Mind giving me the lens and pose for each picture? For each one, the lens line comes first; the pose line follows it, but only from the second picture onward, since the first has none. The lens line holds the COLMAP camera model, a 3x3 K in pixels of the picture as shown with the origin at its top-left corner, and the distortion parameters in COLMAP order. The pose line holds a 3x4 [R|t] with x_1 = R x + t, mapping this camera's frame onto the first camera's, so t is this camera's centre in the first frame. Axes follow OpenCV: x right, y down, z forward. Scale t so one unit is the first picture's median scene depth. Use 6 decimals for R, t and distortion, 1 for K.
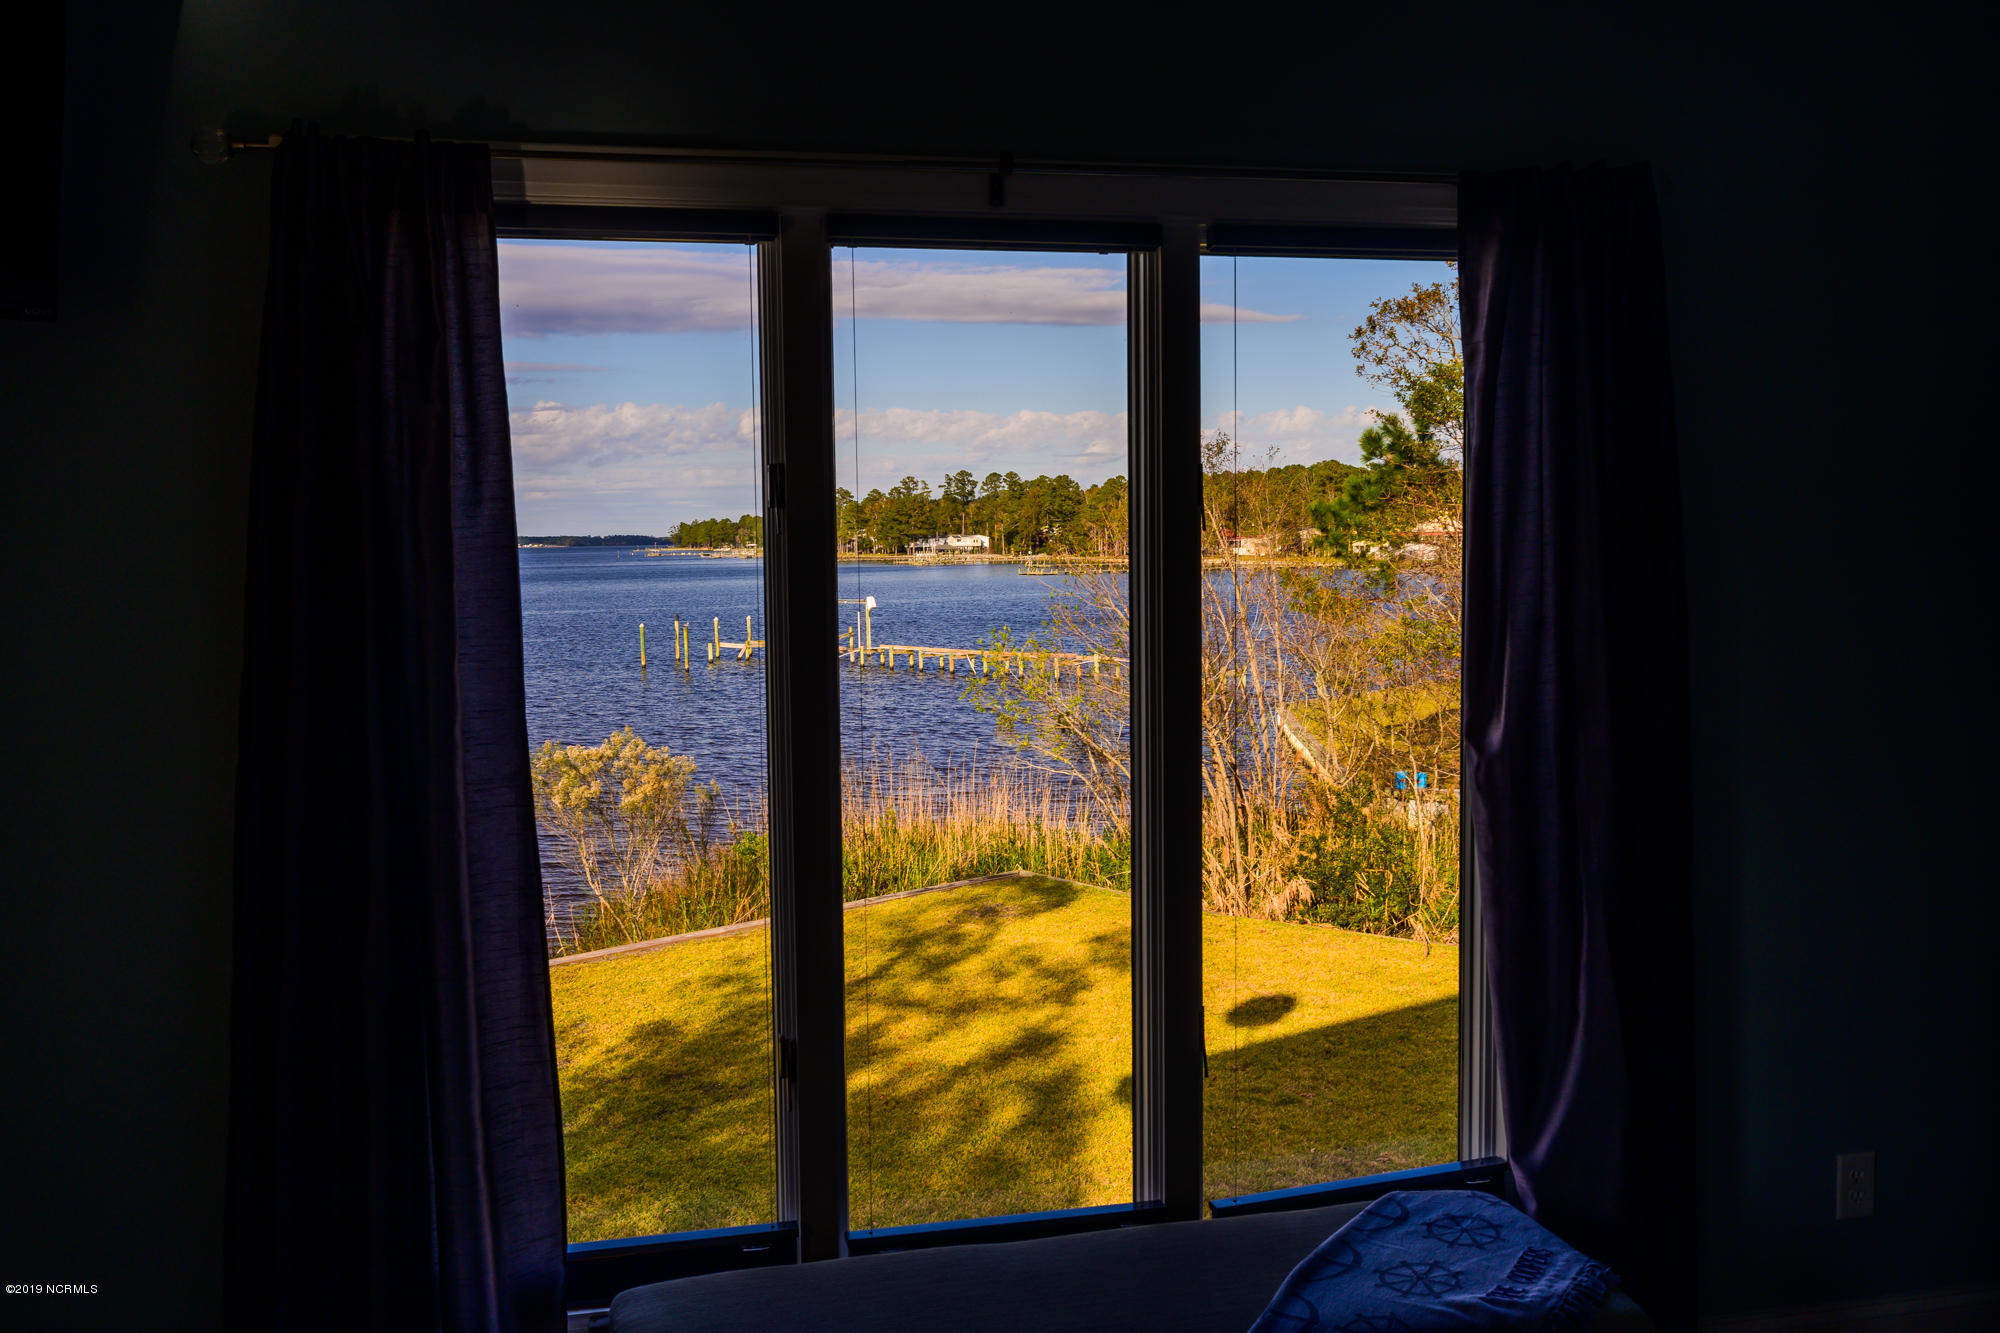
lens RADIAL K [[1728.0, 0, 996.8], [0, 1728.0, 665.5], [0, 0, 1]] dist [-0.000616, 0.000201]
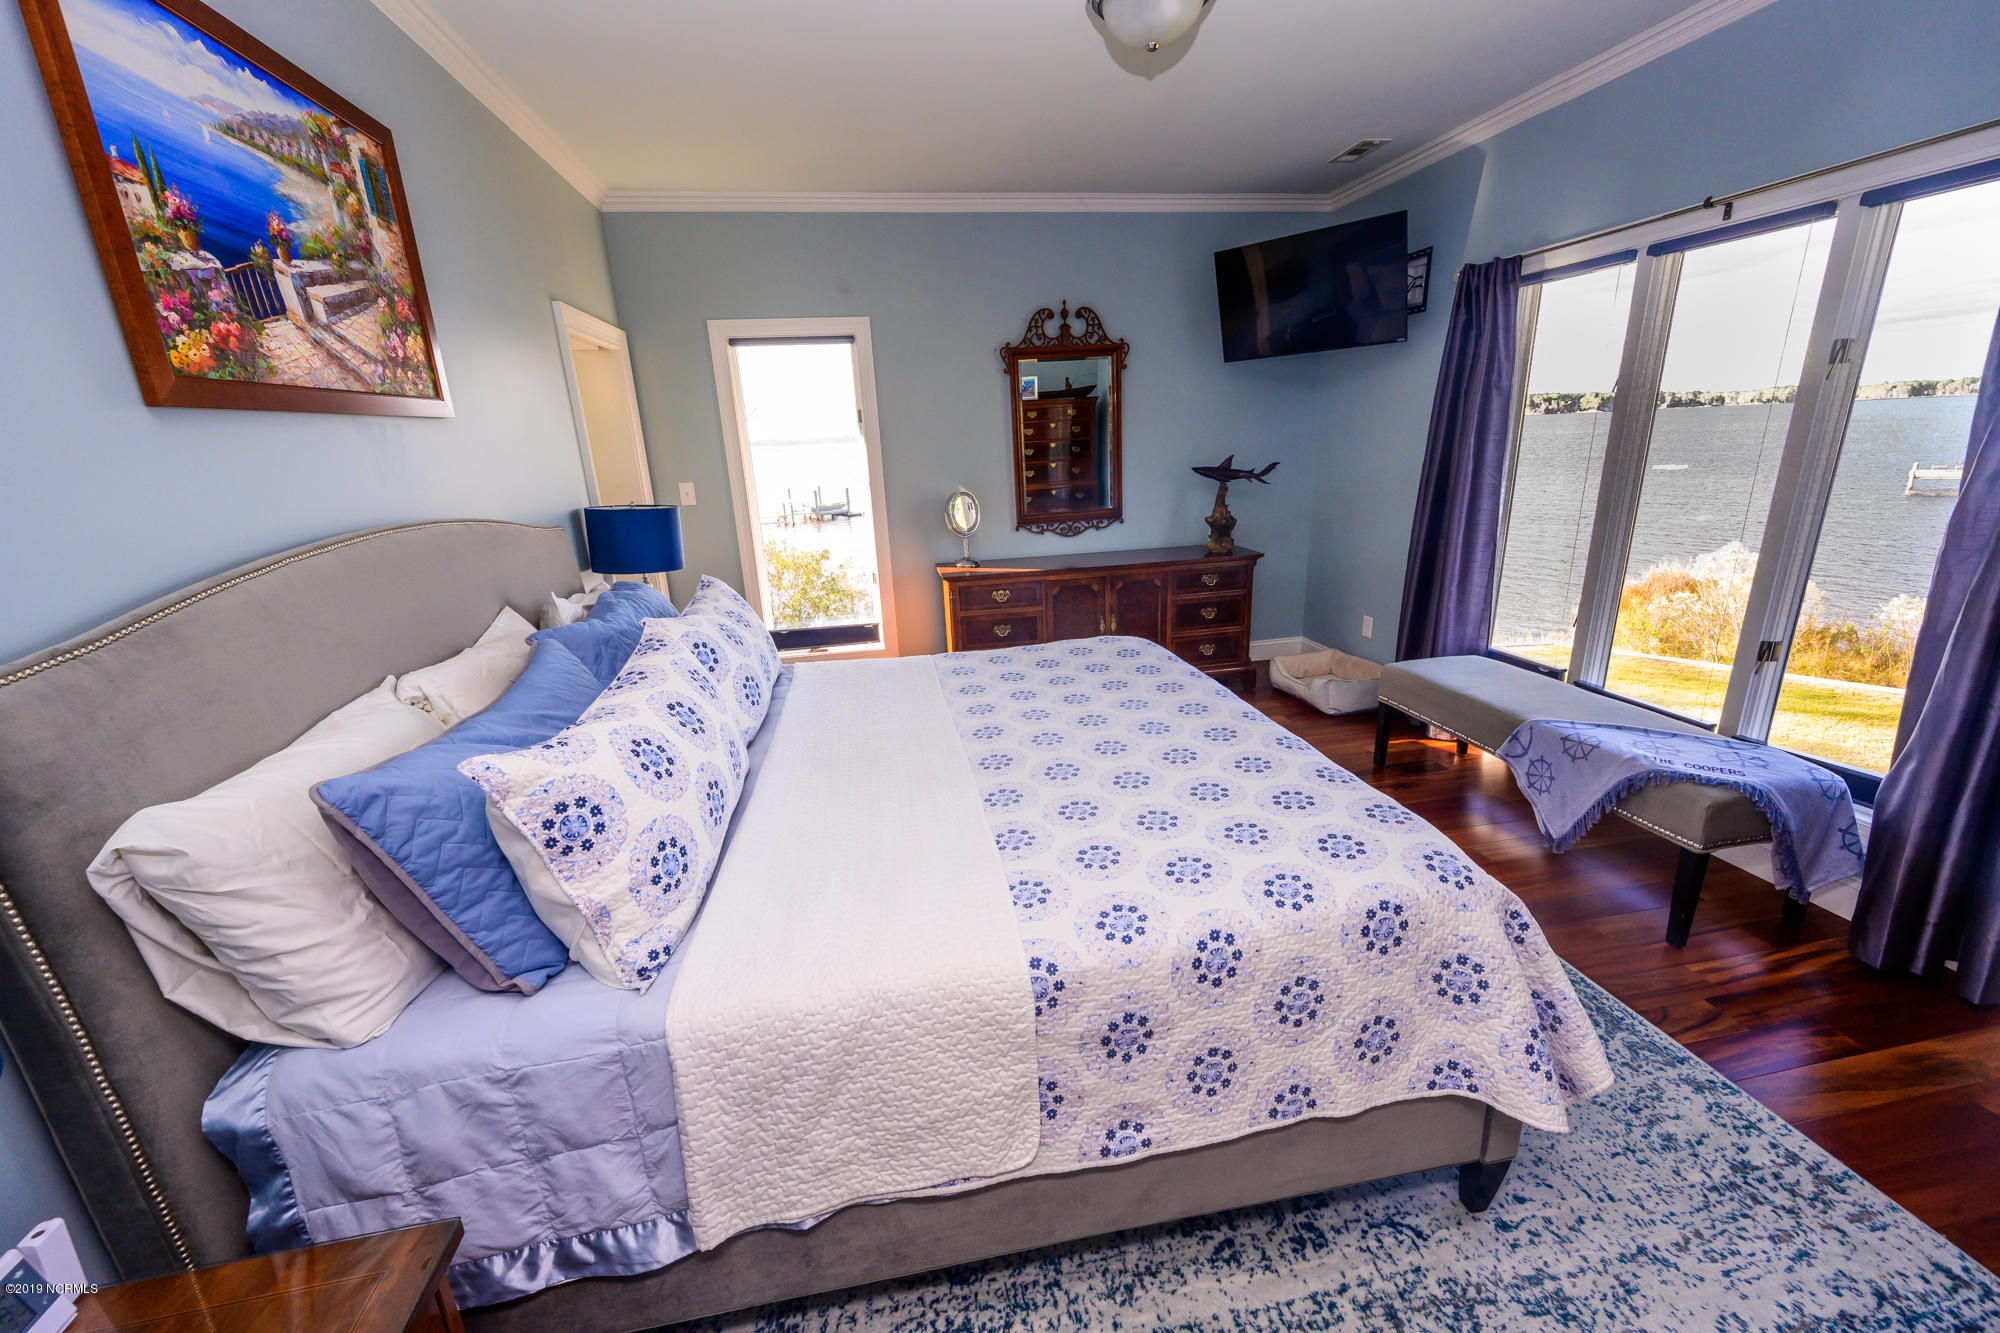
lens RADIAL K [[785.1, 0, 1000.4], [0, 785.1, 668.0], [0, 0, 1]] dist [0.001208, -0.000482]
pose [[-0.049149, 0.299364, -0.952872, 1.161064], [-0.027222, 0.953269, 0.300893, -0.014649], [0.998420, 0.040728, -0.038703, 0.202623]]
